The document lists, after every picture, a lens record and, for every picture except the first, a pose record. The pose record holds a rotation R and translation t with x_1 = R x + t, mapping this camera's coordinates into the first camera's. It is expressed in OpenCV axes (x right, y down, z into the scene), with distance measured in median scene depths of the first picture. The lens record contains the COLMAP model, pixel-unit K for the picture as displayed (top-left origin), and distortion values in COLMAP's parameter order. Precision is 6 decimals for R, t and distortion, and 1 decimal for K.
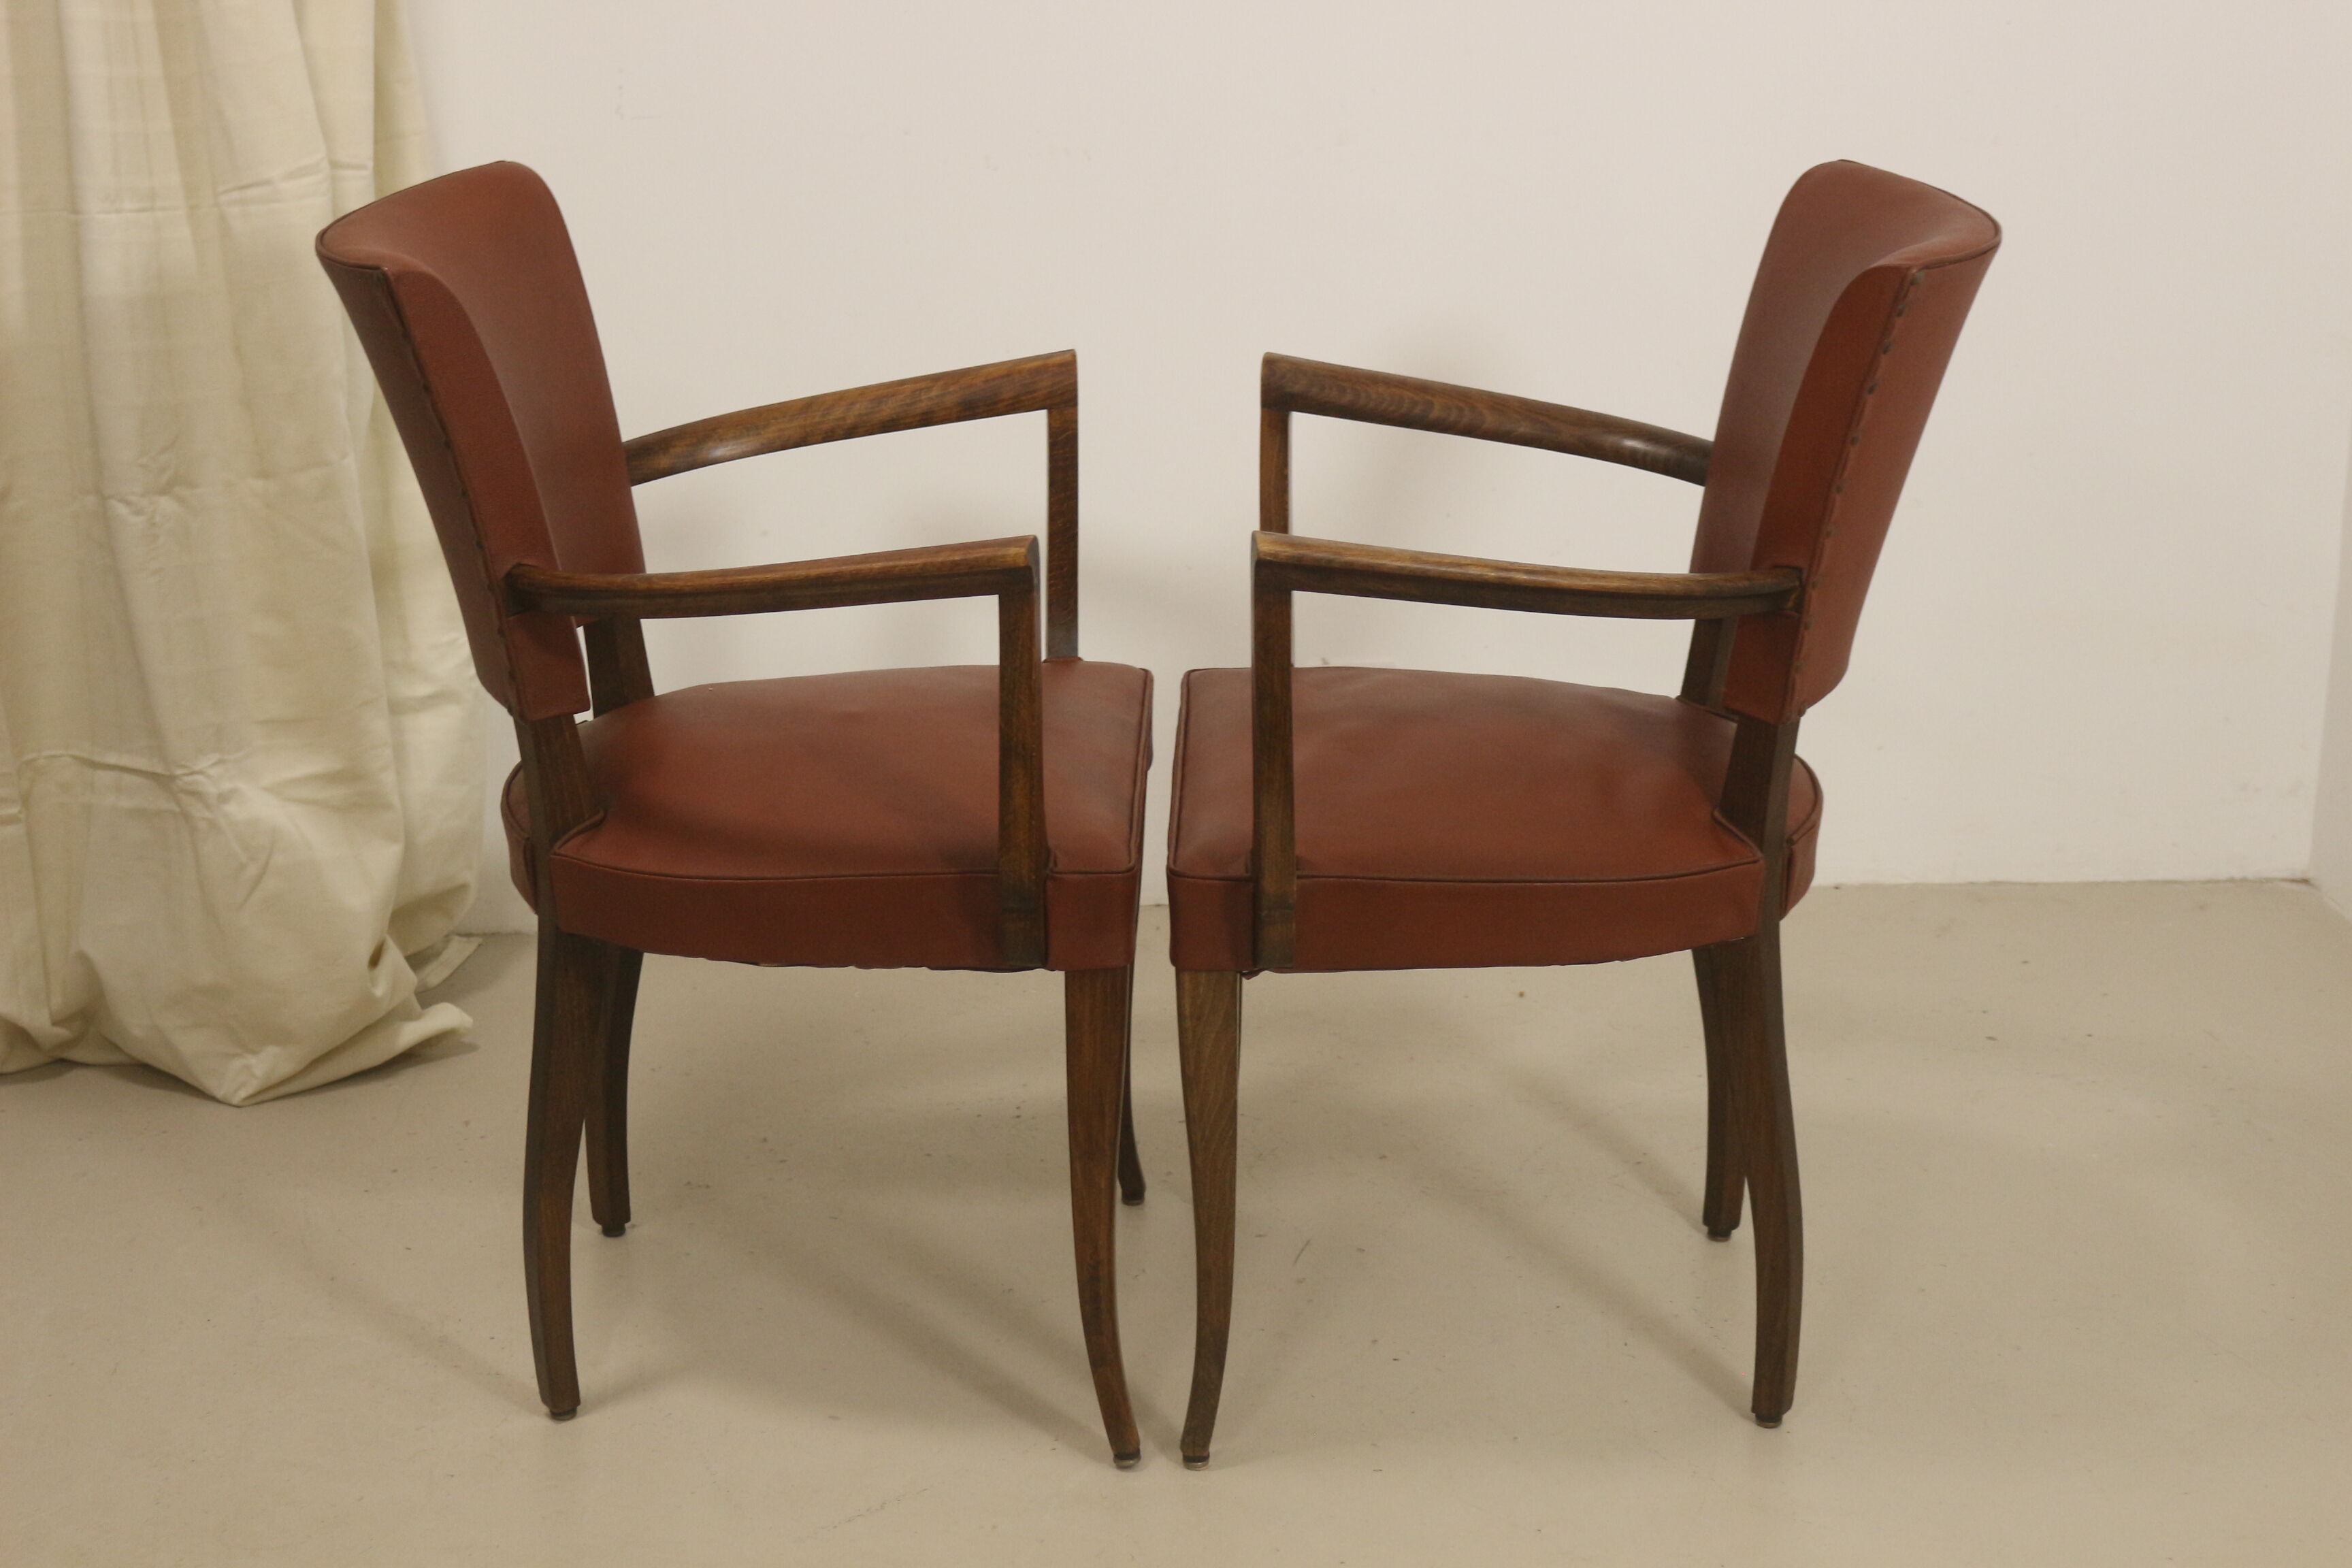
lens RADIAL K [[4289.9, 0, 1182.7], [0, 4289.9, 754.2], [0, 0, 1]] dist [0.037338, 0.000000]
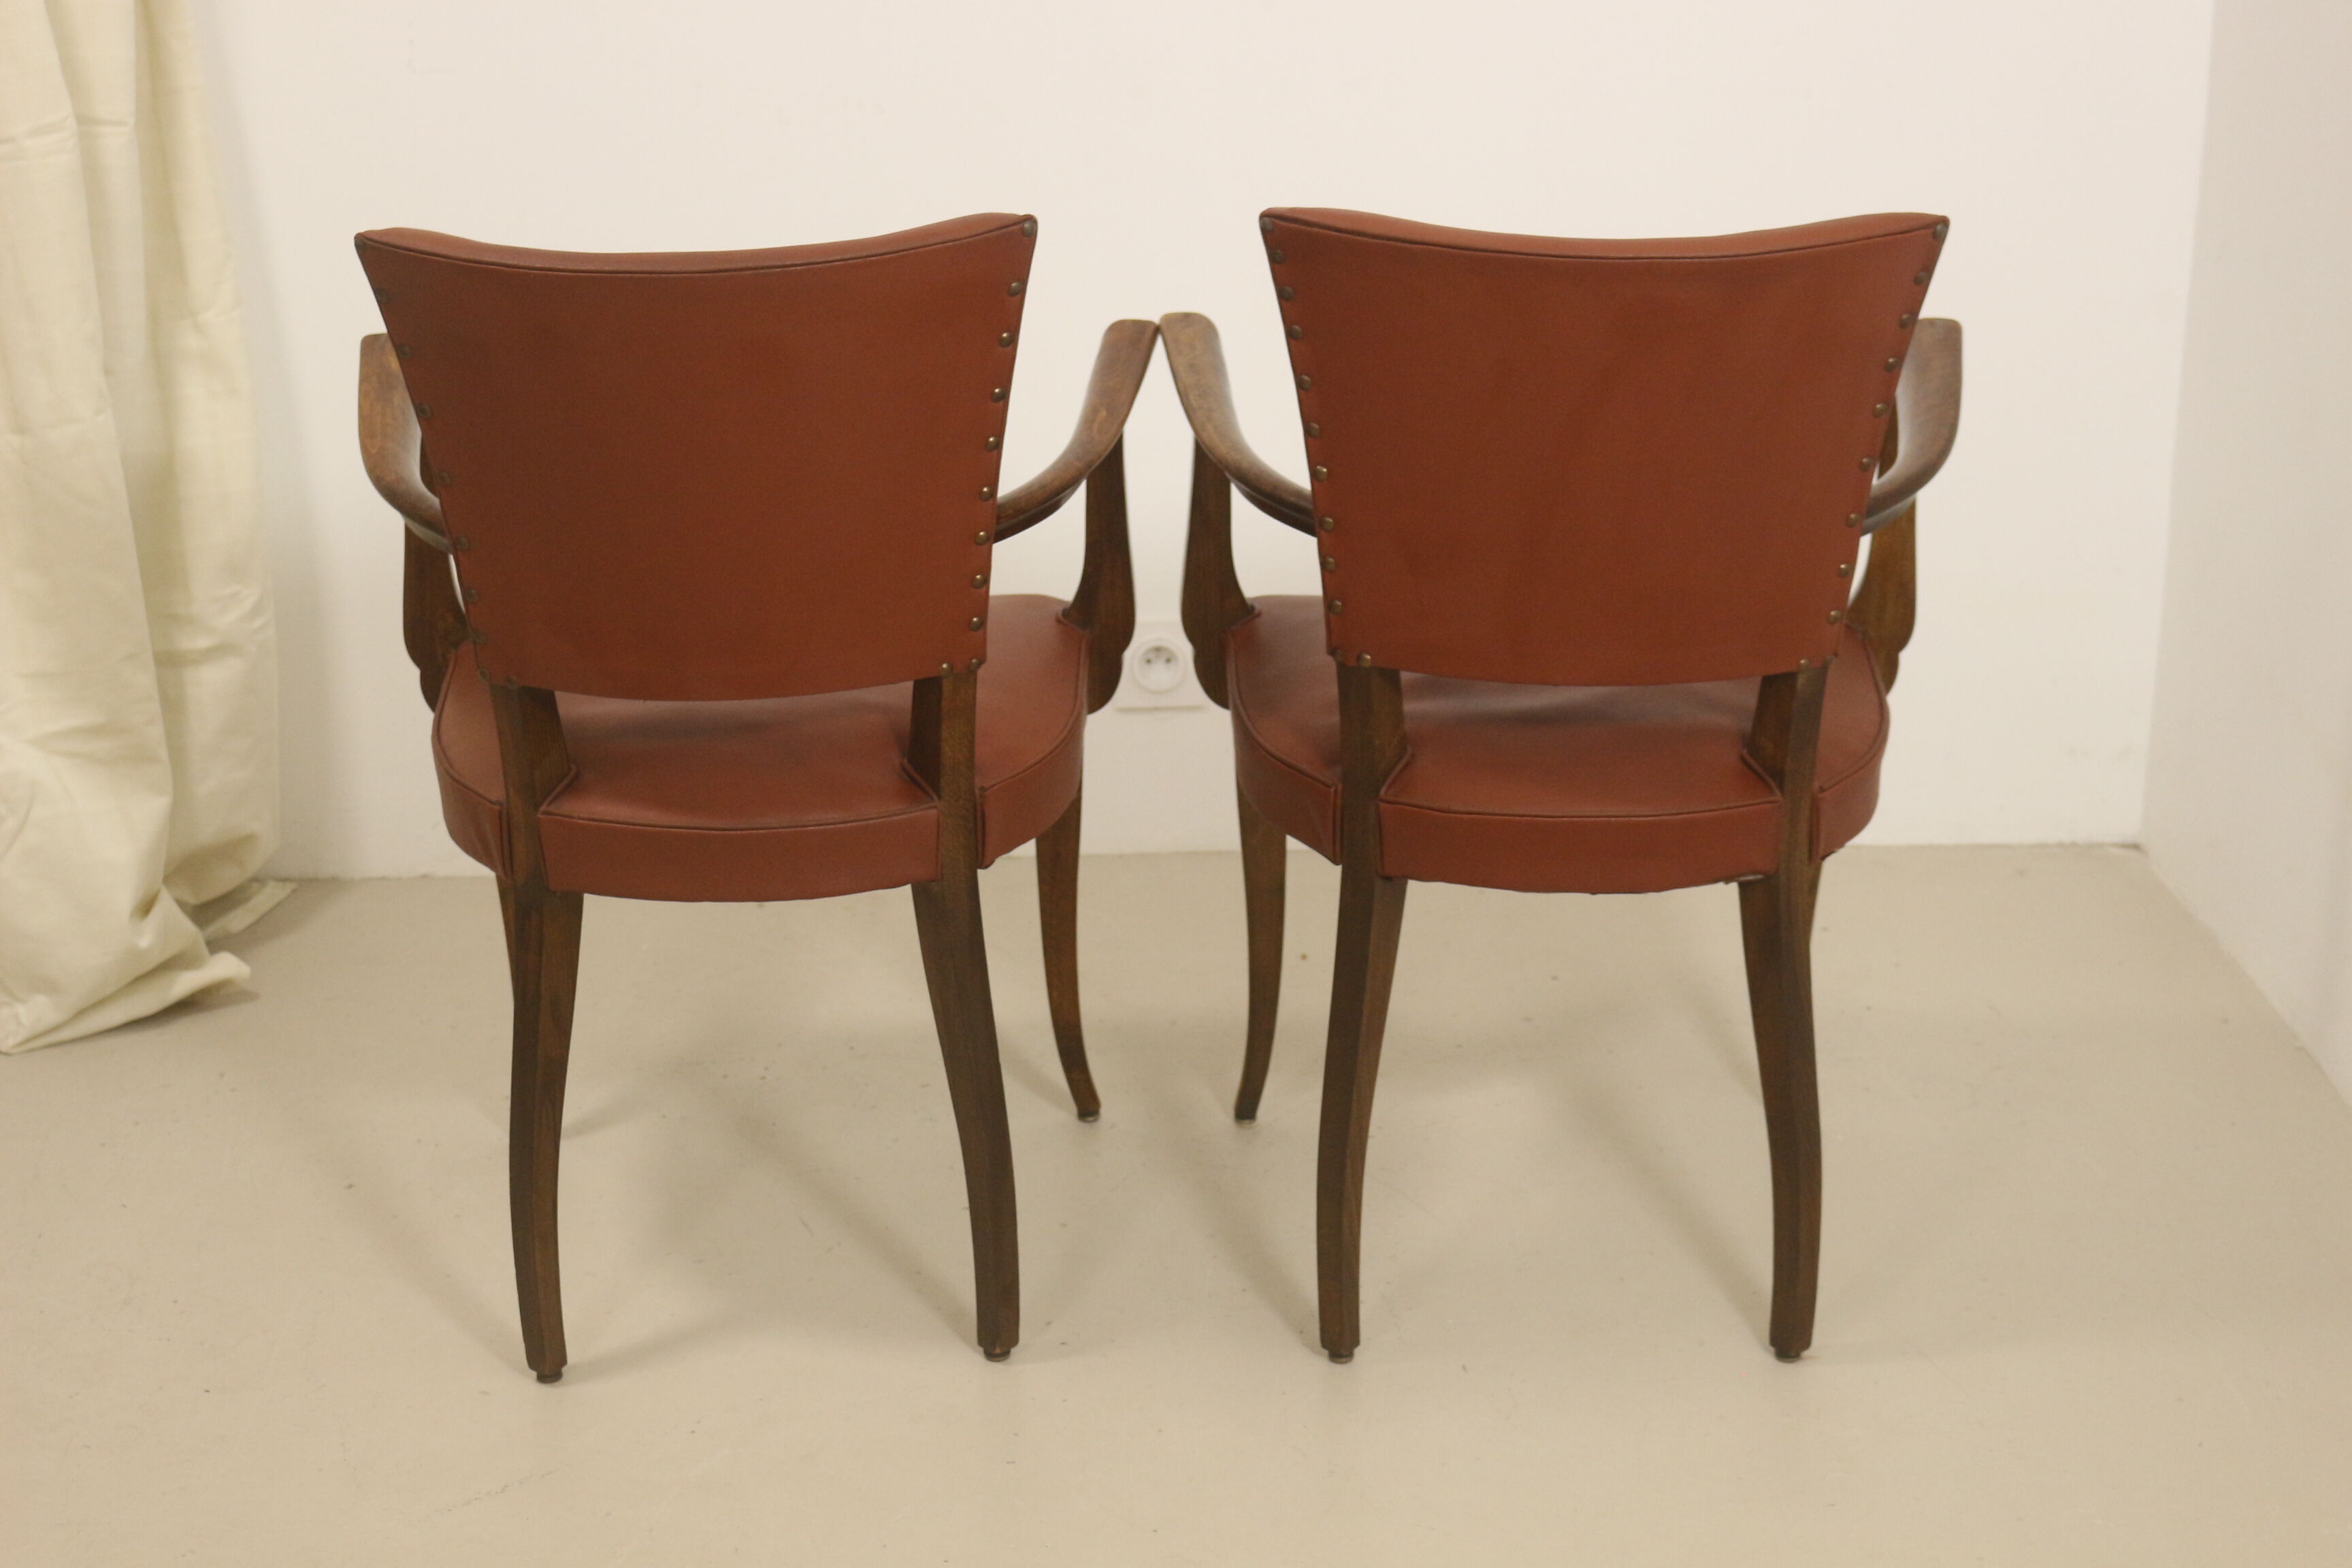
lens RADIAL K [[4064.6, 0, 1160.9], [0, 4064.6, 777.1], [0, 0, 1]] dist [0.020094, 0.000000]
pose [[0.997669, 0.011586, -0.067247, 0.115506], [-0.009319, 0.999381, 0.033933, -0.018401], [0.067598, -0.033227, 0.997159, 0.063145]]
